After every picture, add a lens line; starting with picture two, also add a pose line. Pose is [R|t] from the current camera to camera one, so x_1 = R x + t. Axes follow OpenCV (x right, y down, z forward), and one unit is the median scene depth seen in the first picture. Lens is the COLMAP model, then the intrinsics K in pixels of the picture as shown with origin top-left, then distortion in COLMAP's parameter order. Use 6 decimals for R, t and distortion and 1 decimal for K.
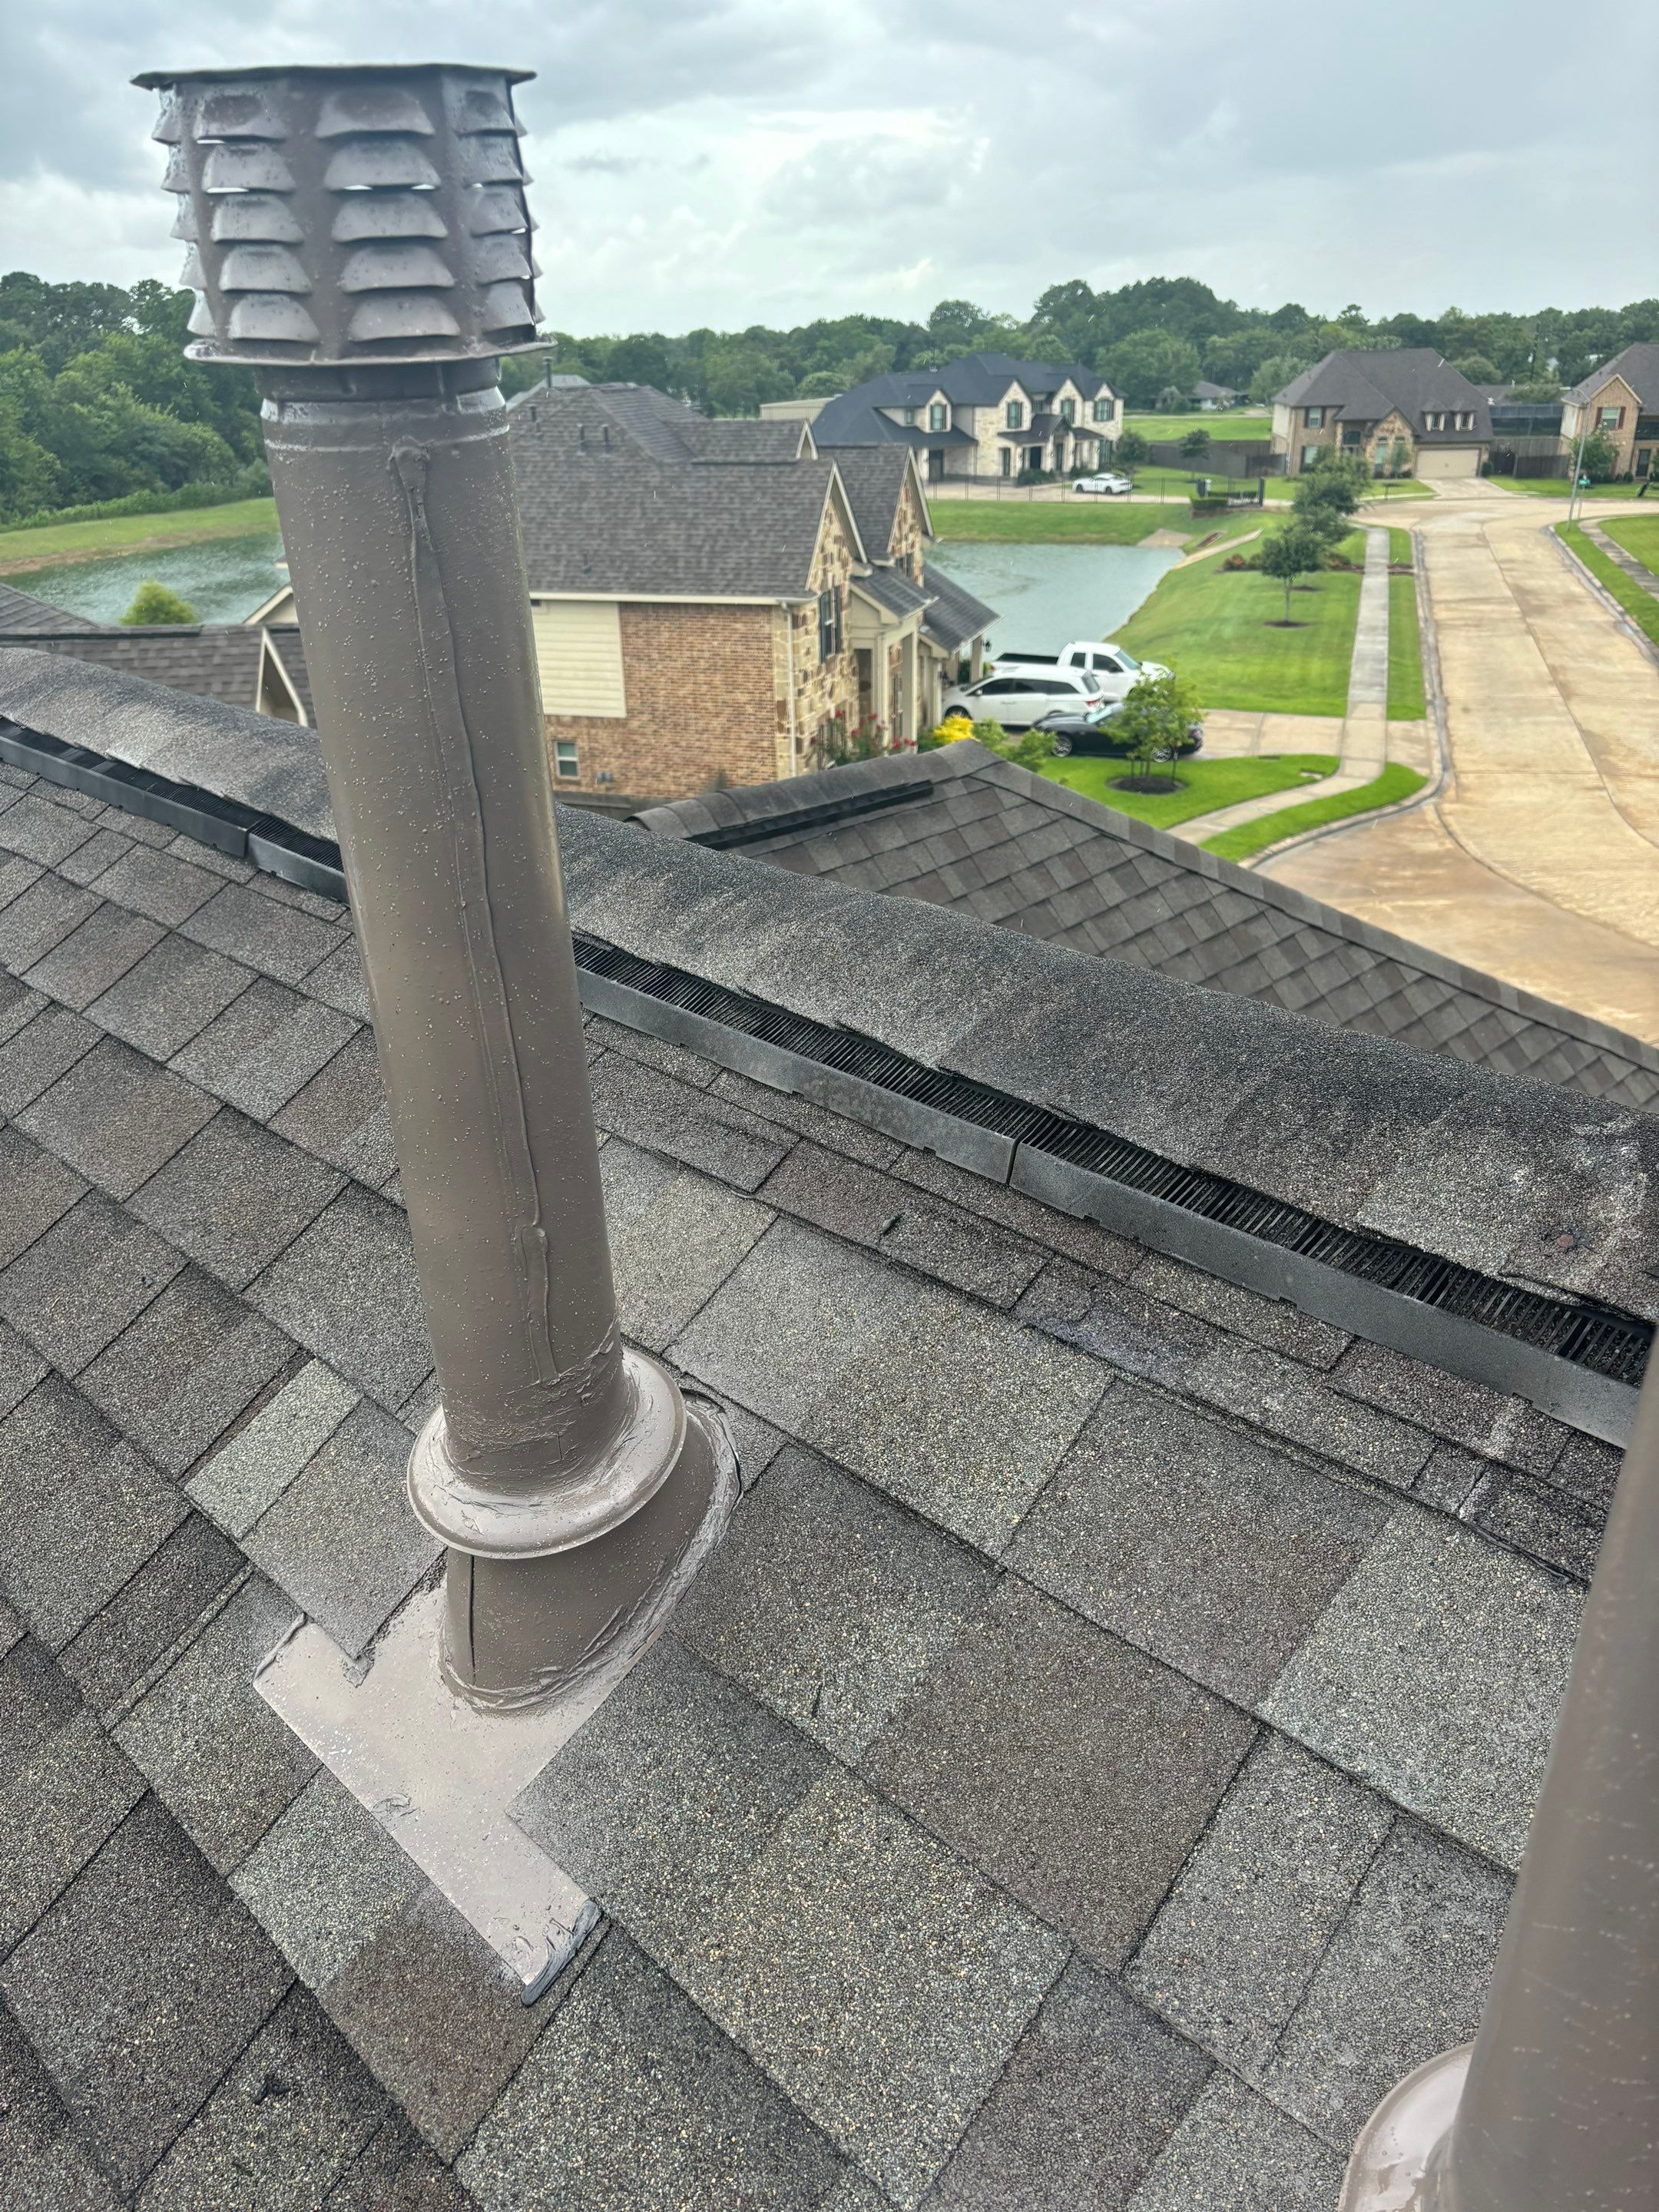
lens RADIAL K [[1689.4, 0, 856.0], [0, 1689.4, 1119.0], [0, 0, 1]] dist [0.037465, -0.040831]
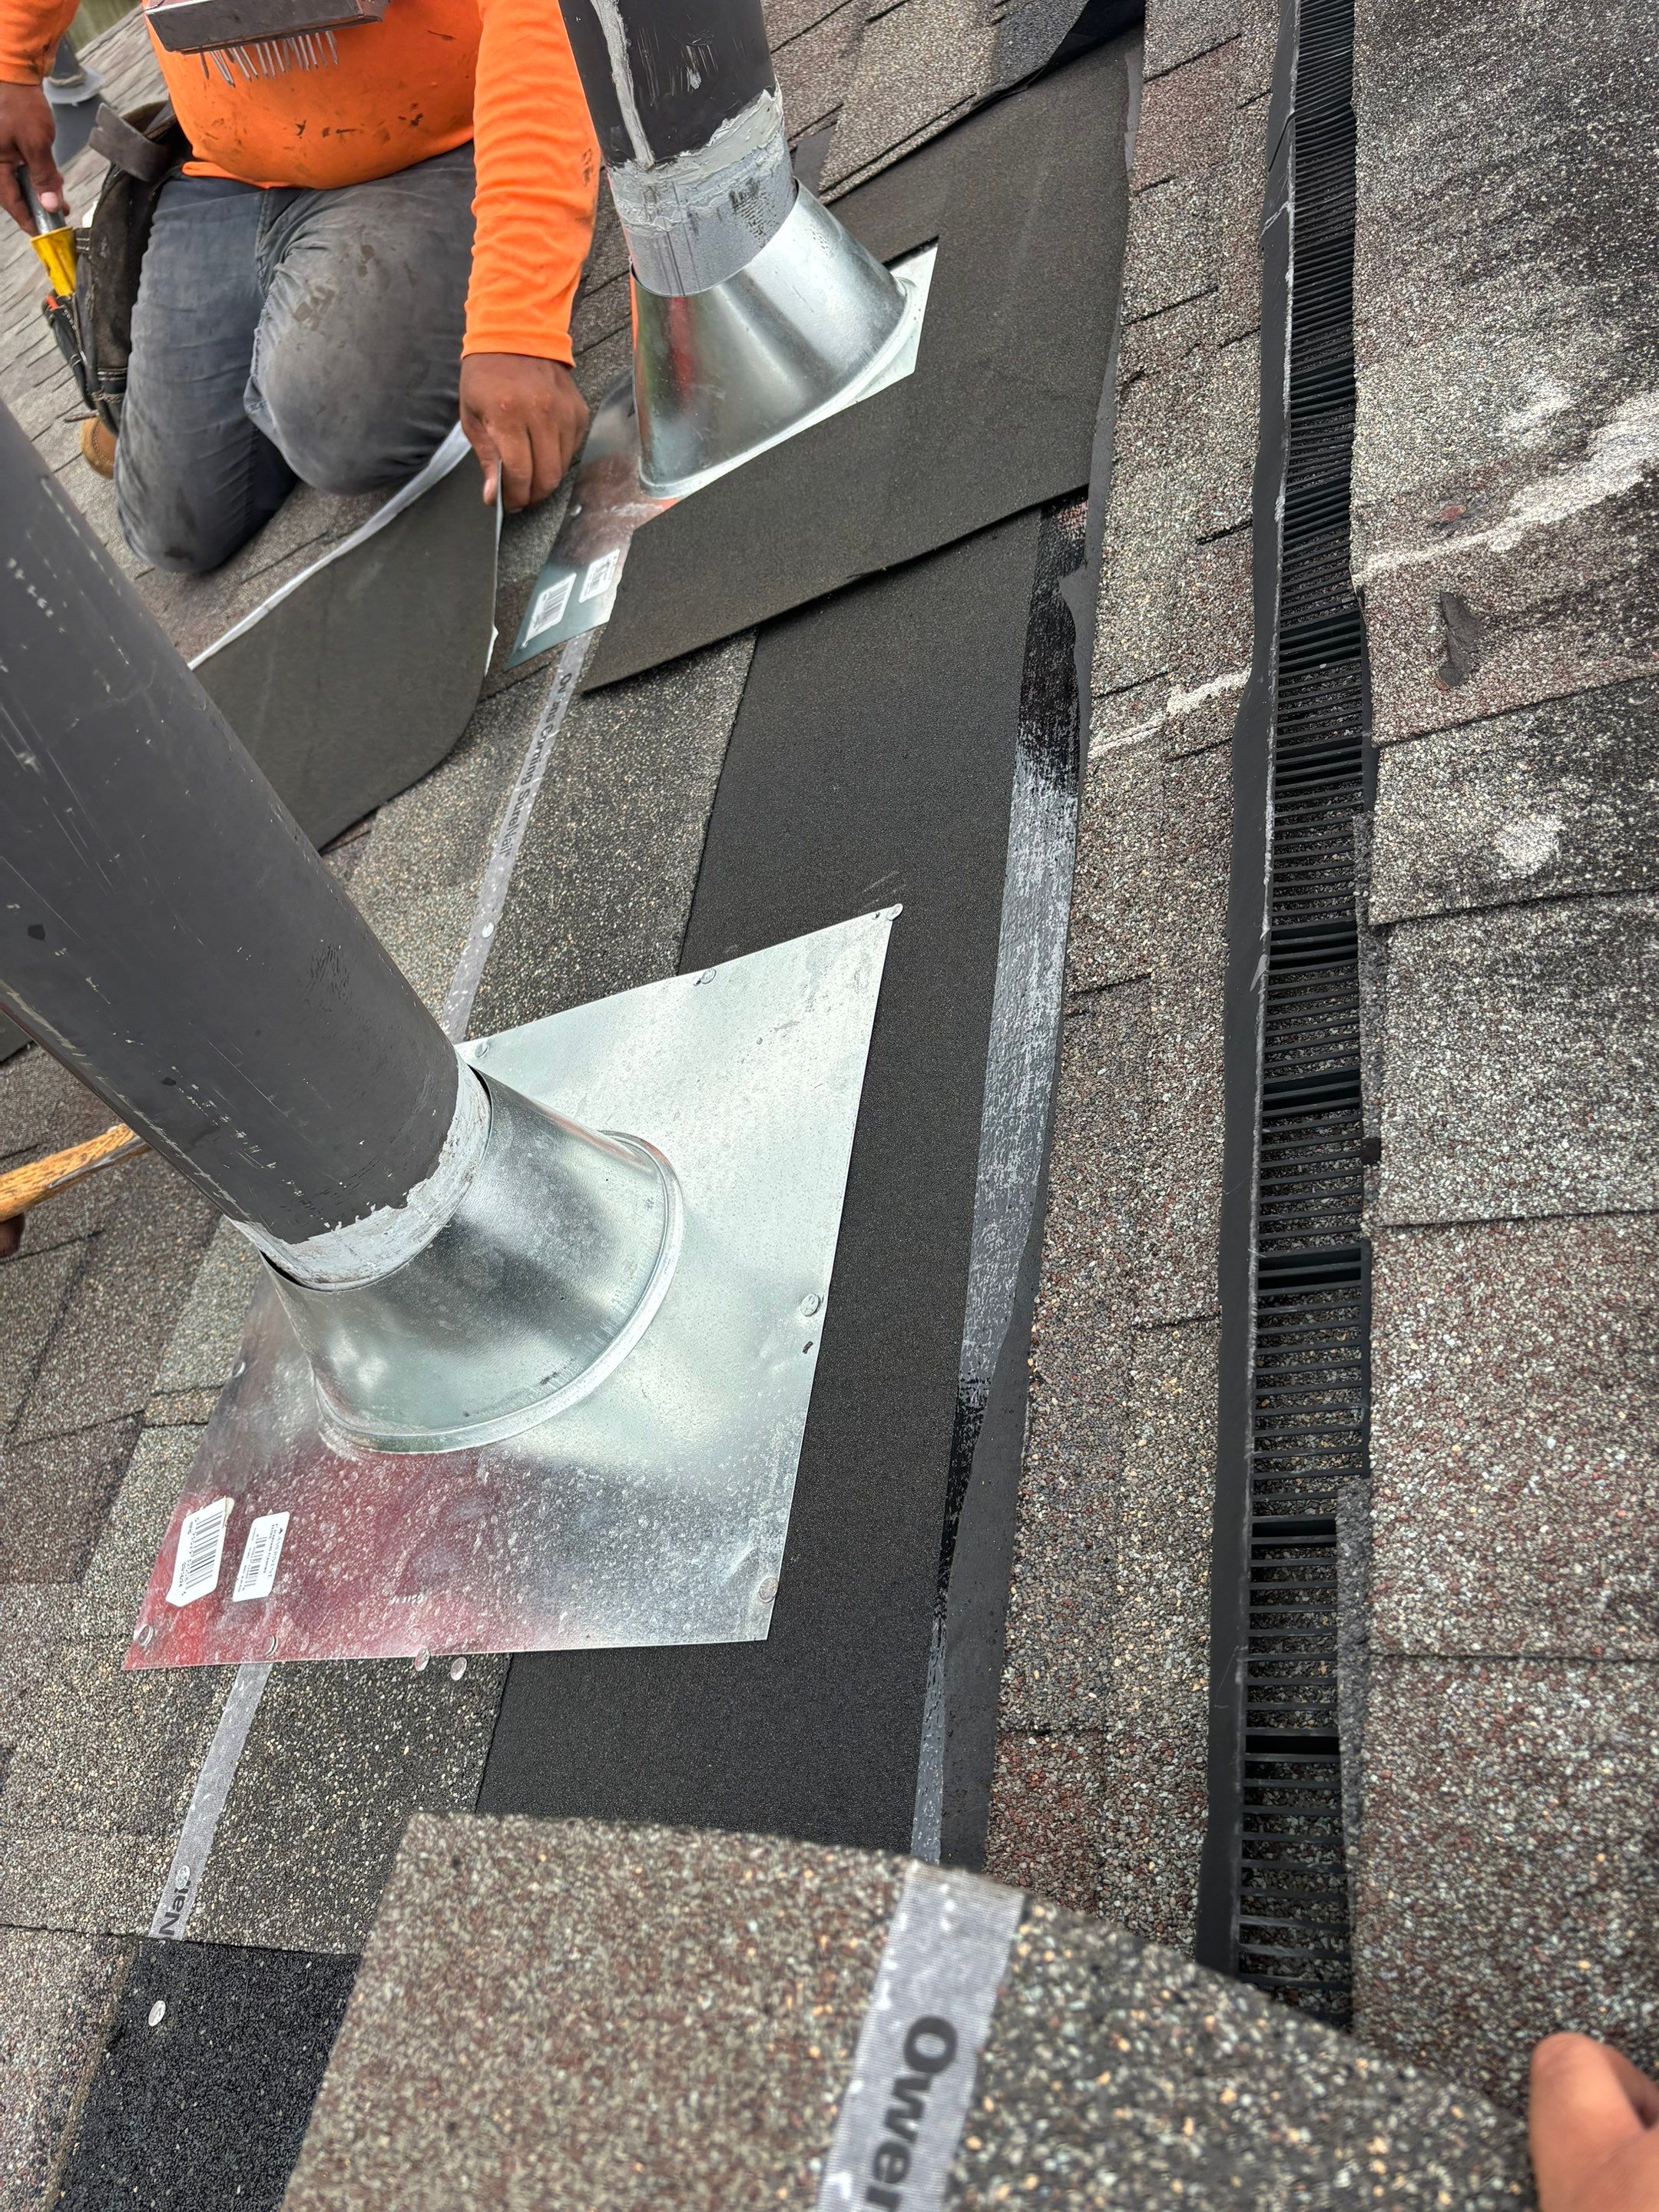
lens RADIAL K [[1689.4, 0, 837.1], [0, 1689.4, 1104.1], [0, 0, 1]] dist [0.037465, -0.040831]
pose [[0.605266, 0.644050, -0.467817, 0.594736], [-0.247559, 0.710847, 0.658339, -0.118664], [0.756550, -0.282659, 0.589692, 0.279712]]
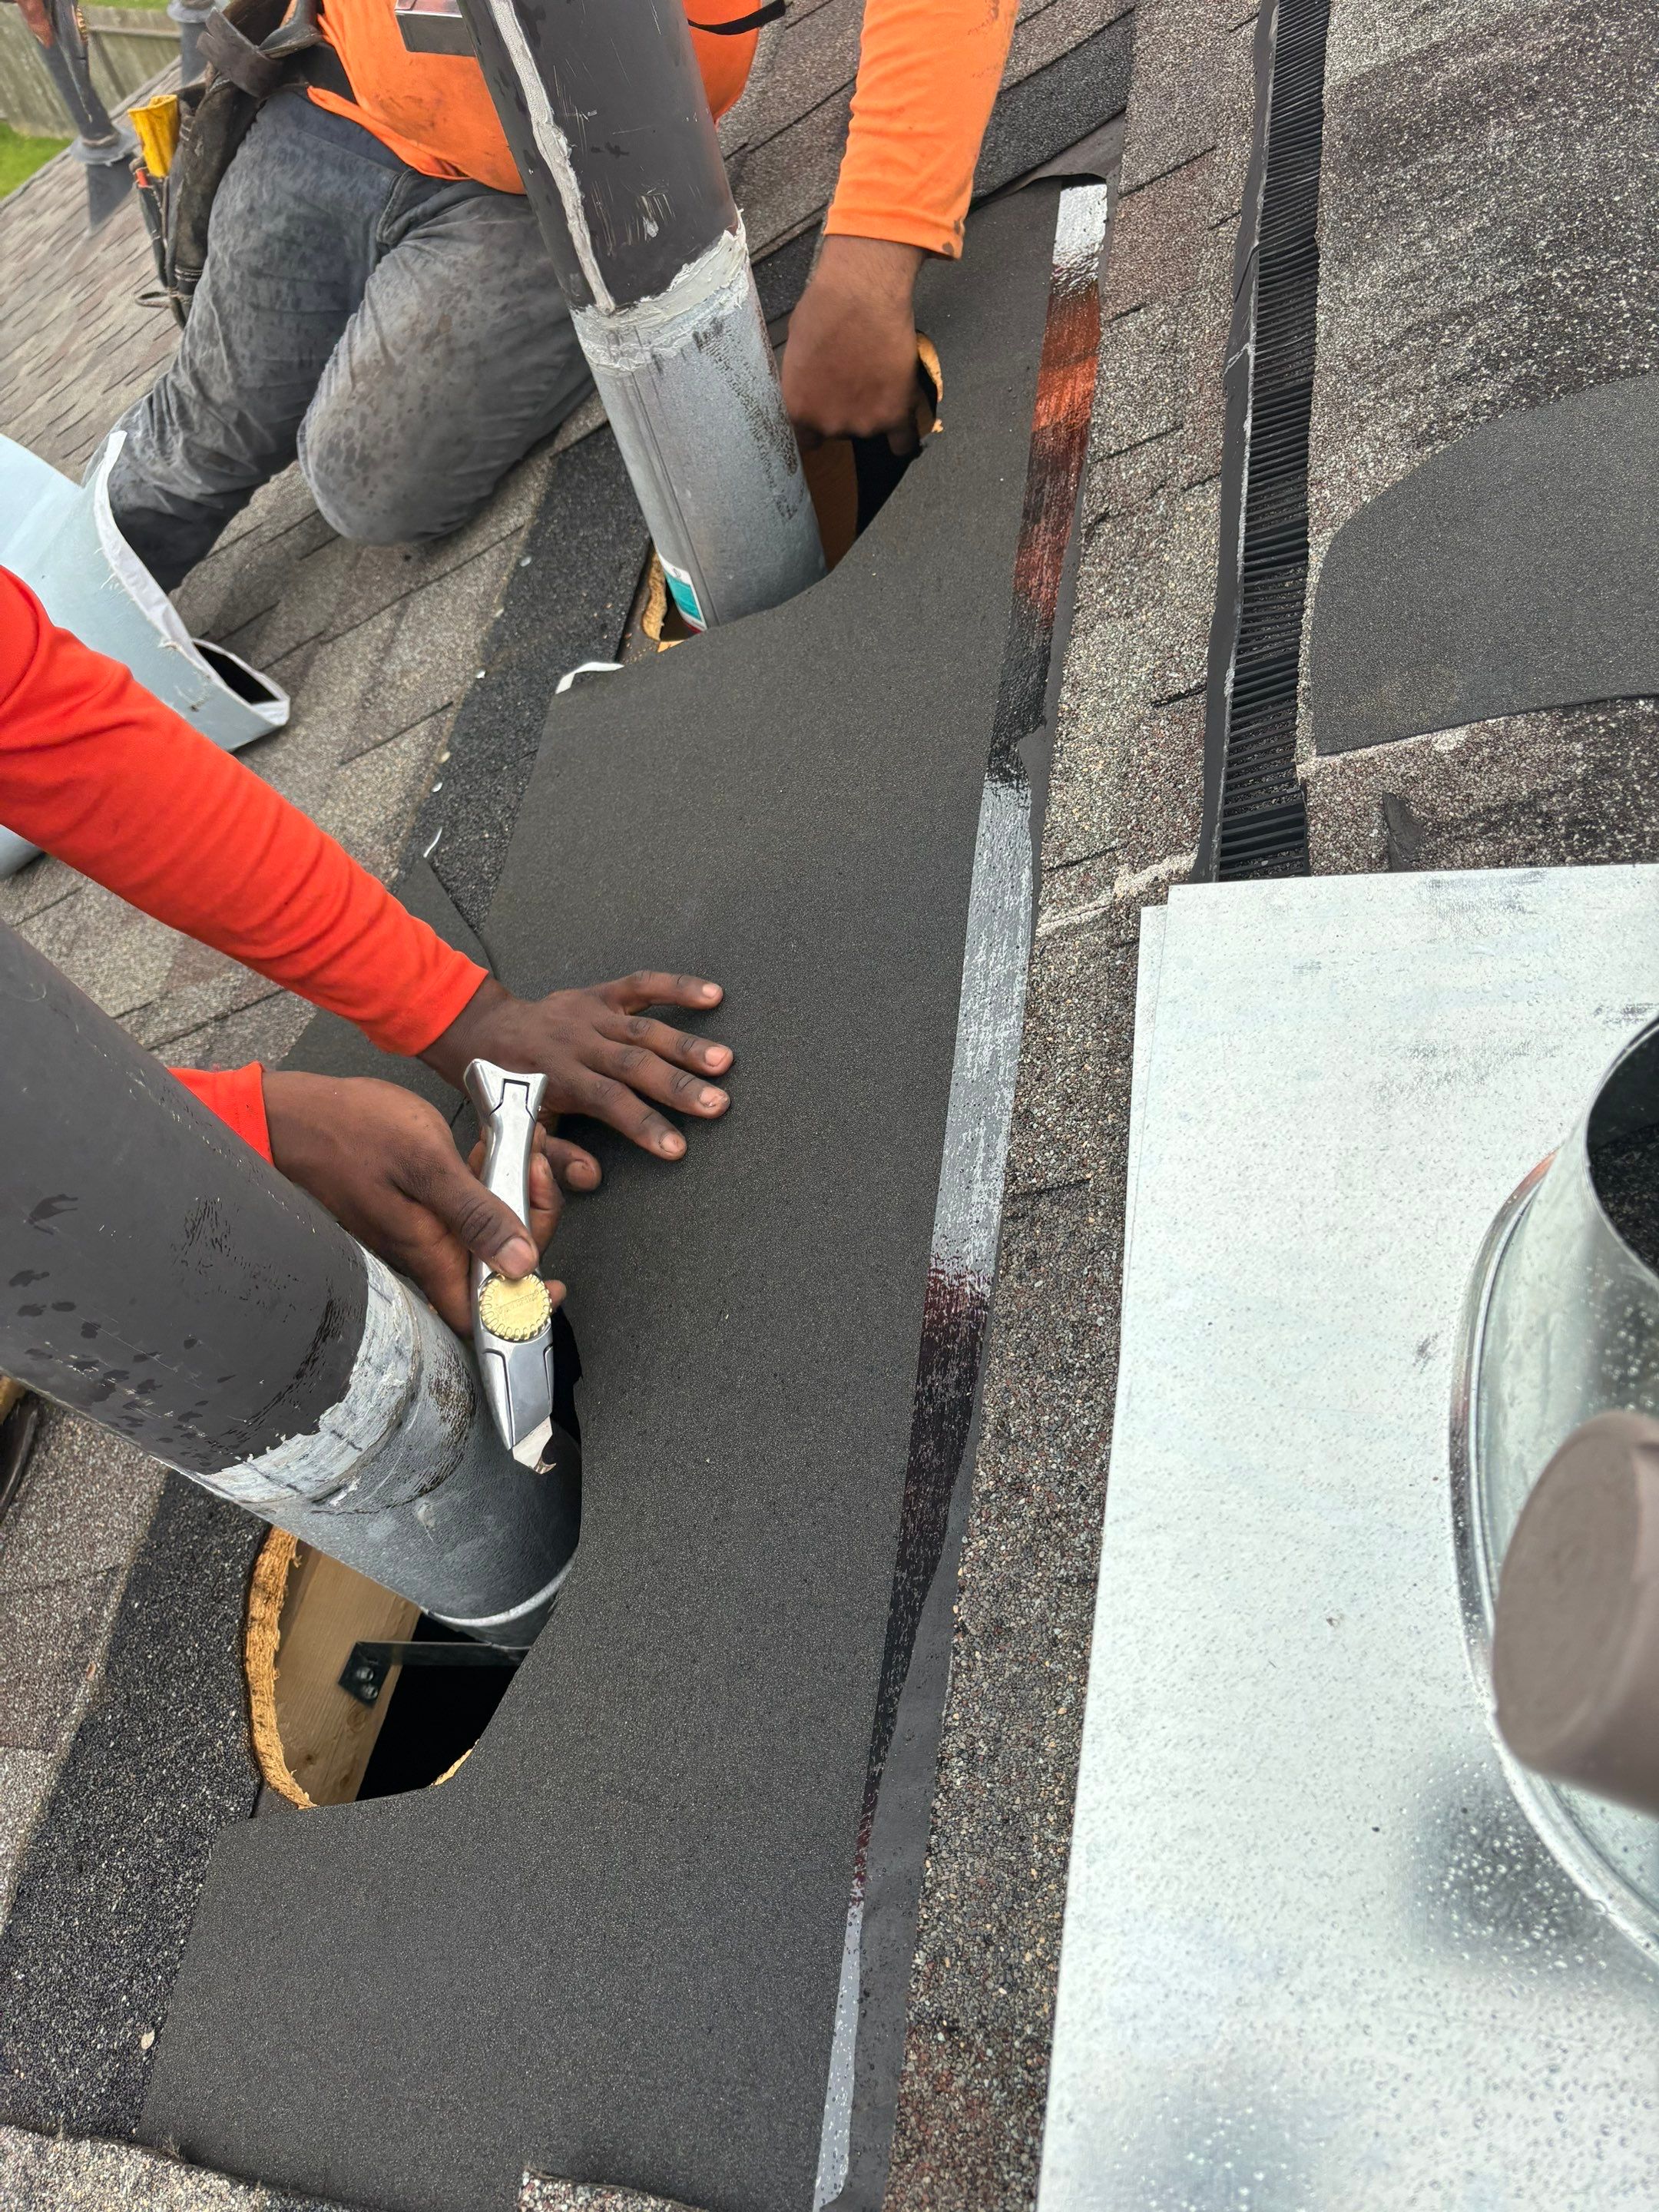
lens RADIAL K [[1689.4, 0, 828.1], [0, 1689.4, 1117.1], [0, 0, 1]] dist [0.037465, -0.040831]
pose [[0.593426, 0.637975, -0.490748, 0.570892], [-0.216526, 0.713767, 0.666073, -0.162856], [0.775218, -0.289005, 0.561706, 0.337146]]
